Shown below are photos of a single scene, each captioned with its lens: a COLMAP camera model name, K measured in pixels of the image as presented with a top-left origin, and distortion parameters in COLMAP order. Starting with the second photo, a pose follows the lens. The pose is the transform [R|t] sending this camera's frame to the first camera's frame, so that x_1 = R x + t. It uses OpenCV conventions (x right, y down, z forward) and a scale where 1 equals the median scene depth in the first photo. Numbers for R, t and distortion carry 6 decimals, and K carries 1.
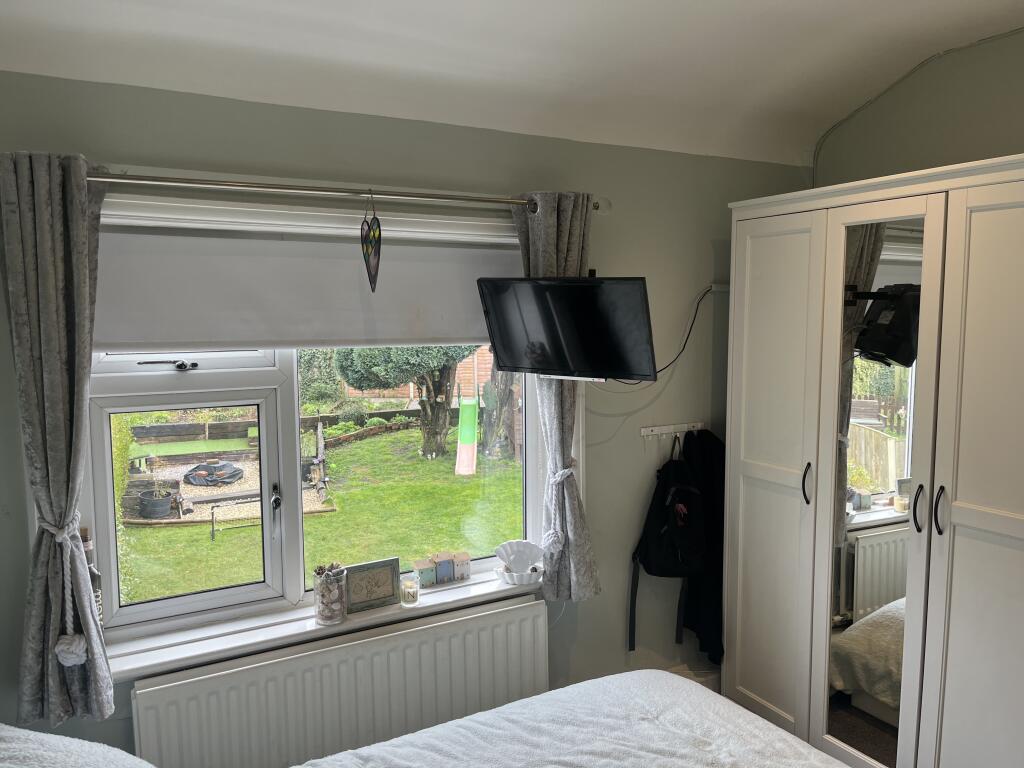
lens RADIAL K [[759.7, 0, 512.0], [0, 759.7, 384.0], [0, 0, 1]] dist [0.000219, -0.002809]
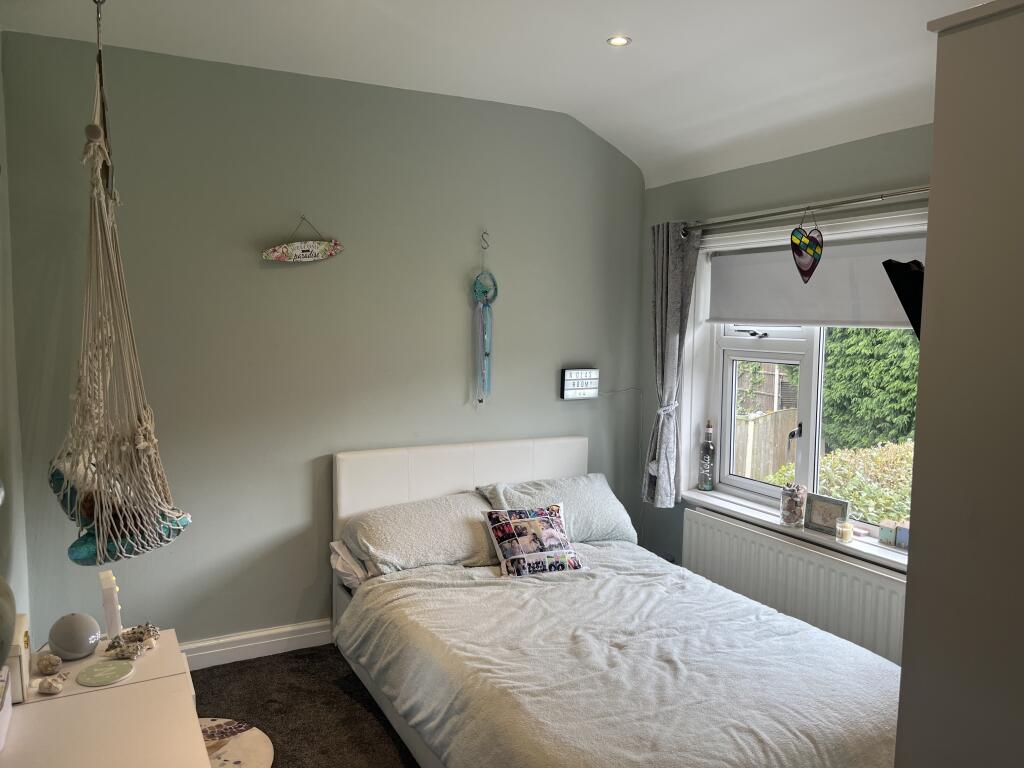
lens RADIAL K [[759.7, 0, 512.0], [0, 759.7, 384.0], [0, 0, 1]] dist [0.000219, -0.002809]
pose [[-0.025706, 0.096372, -0.995013, 1.159399], [-0.102669, 0.989824, 0.098522, -0.024336], [0.994383, 0.104689, -0.015550, 0.516382]]
